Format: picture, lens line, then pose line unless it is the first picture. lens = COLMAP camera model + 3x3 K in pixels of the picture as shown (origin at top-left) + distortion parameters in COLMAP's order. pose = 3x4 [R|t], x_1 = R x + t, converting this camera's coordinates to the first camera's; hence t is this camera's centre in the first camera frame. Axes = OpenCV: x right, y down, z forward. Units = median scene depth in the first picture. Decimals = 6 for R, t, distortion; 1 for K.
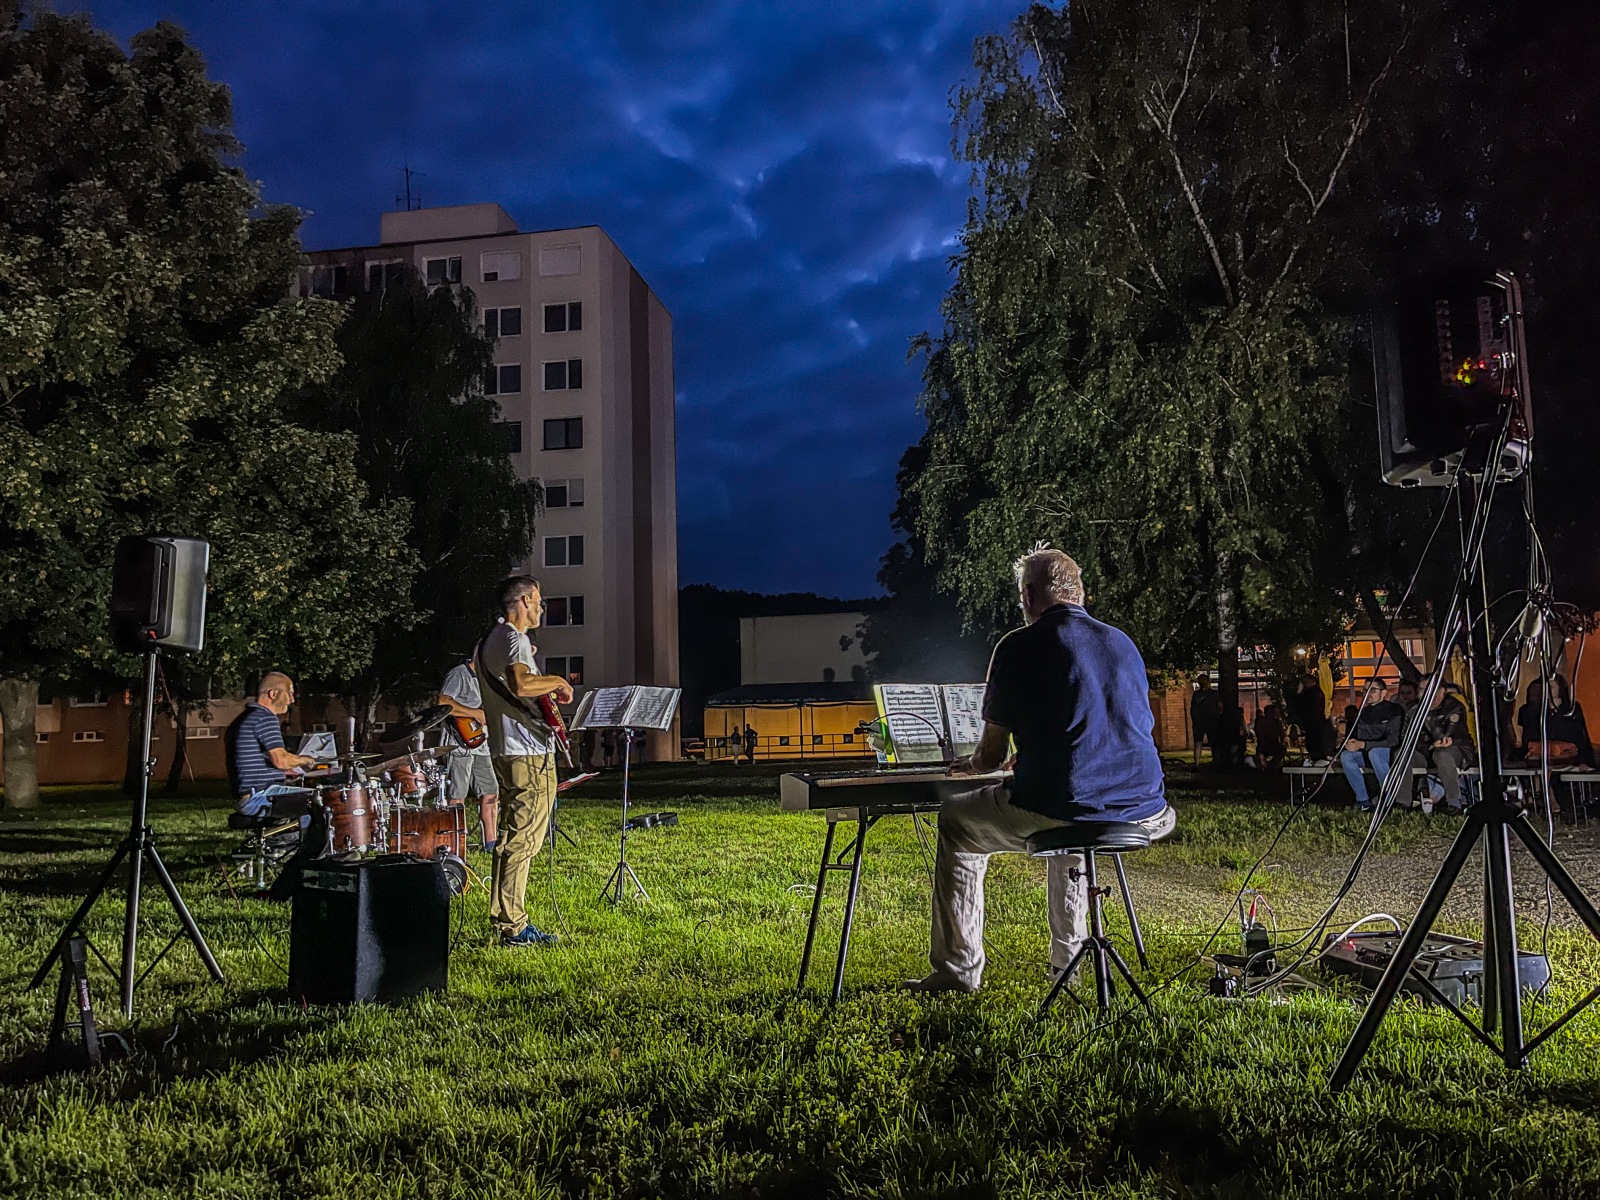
lens RADIAL K [[1207.3, 0, 802.4], [0, 1207.3, 601.1], [0, 0, 1]] dist [0.061544, -0.067994]
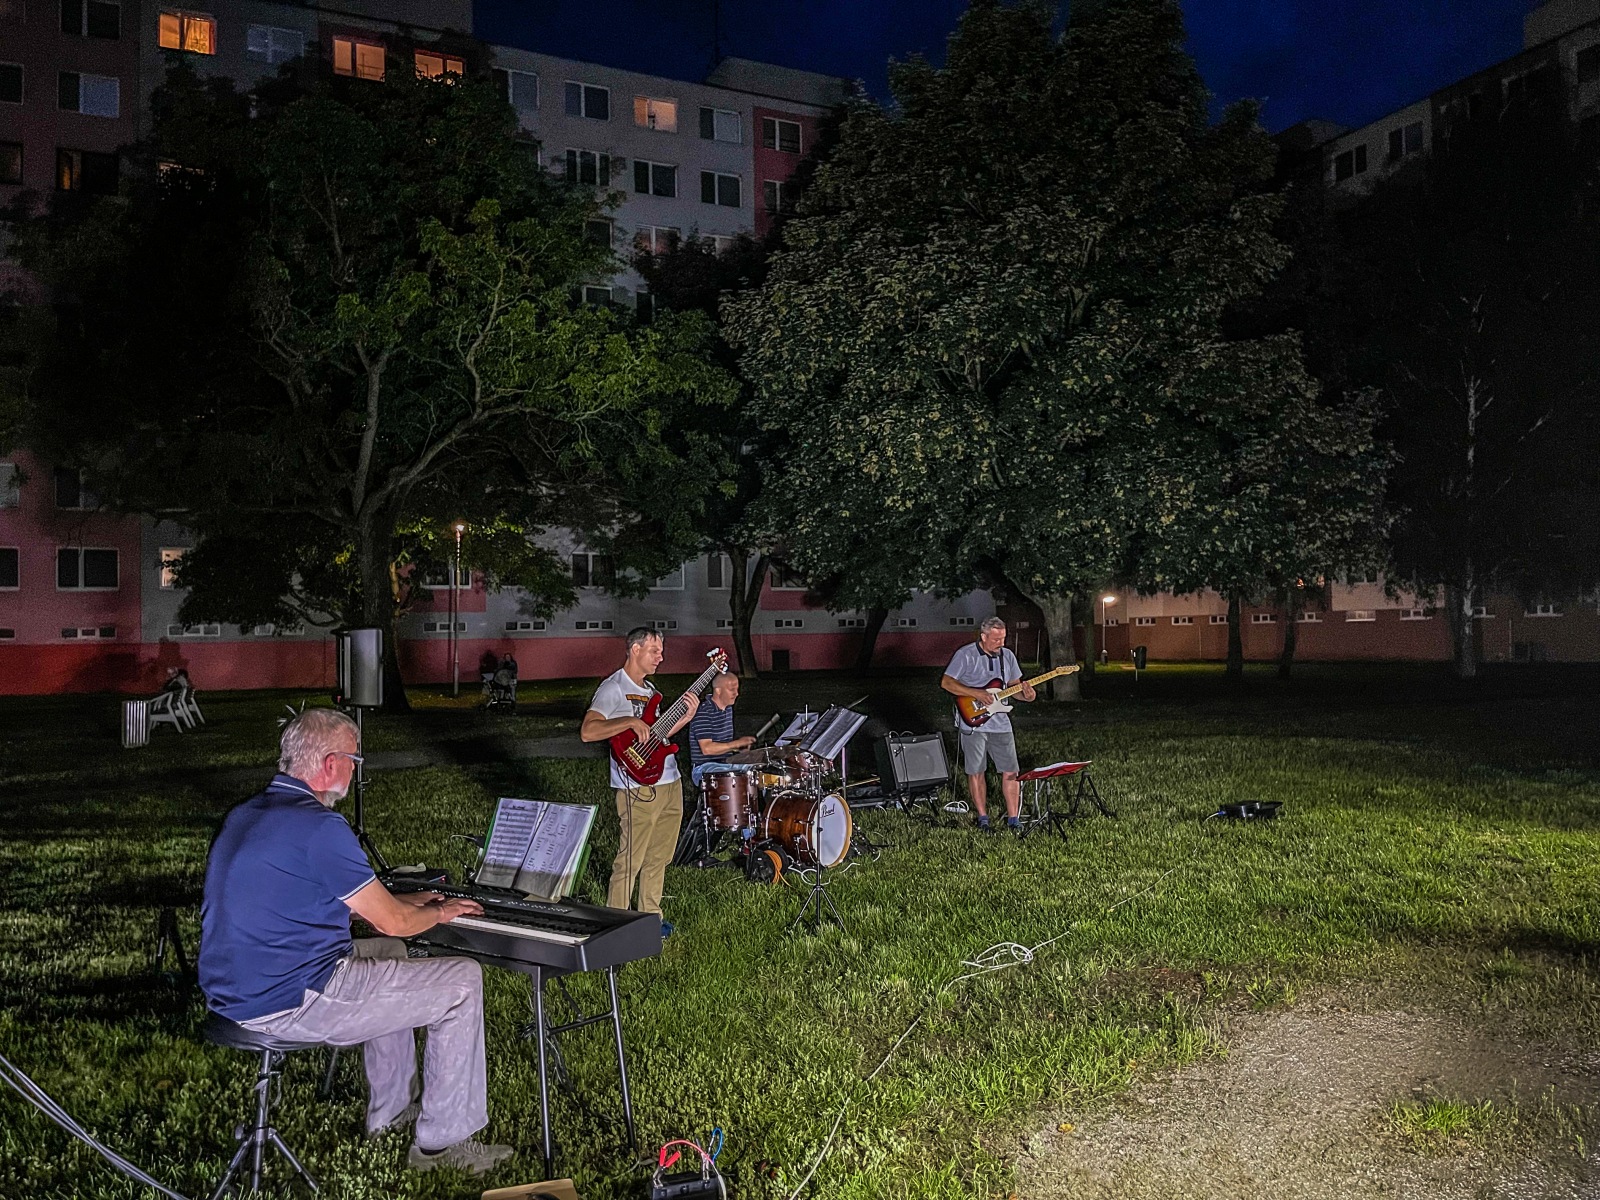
lens RADIAL K [[1207.3, 0, 799.2], [0, 1207.3, 621.6], [0, 0, 1]] dist [0.061544, -0.067994]
pose [[0.571953, 0.003499, -0.820279, 0.194426], [0.099894, 0.992251, 0.073885, -0.023287], [0.814181, -0.124200, 0.567172, 0.126003]]
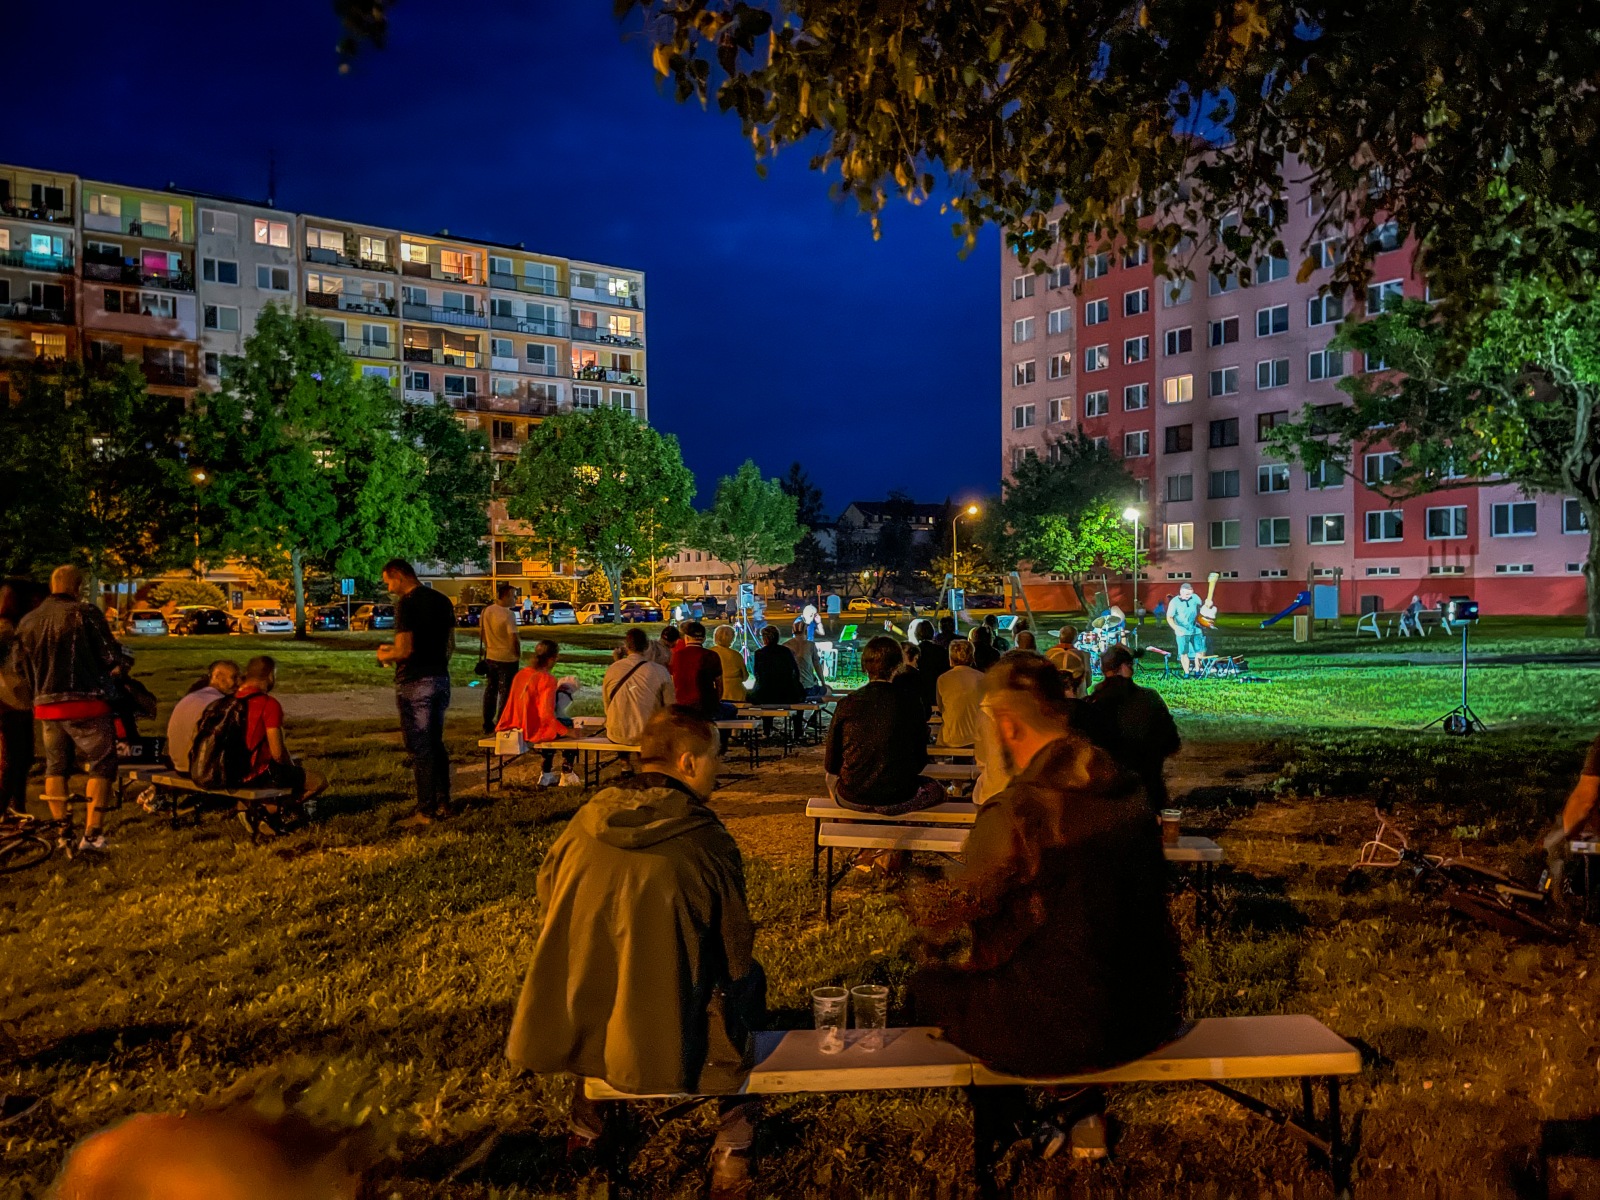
lens RADIAL K [[1207.3, 0, 797.8], [0, 1207.3, 609.7], [0, 0, 1]] dist [0.061544, -0.067994]
pose [[-0.693428, 0.046367, -0.719032, 0.761313], [0.116484, 0.992014, -0.048367, 0.043770], [0.711047, -0.117295, -0.693292, 0.851453]]
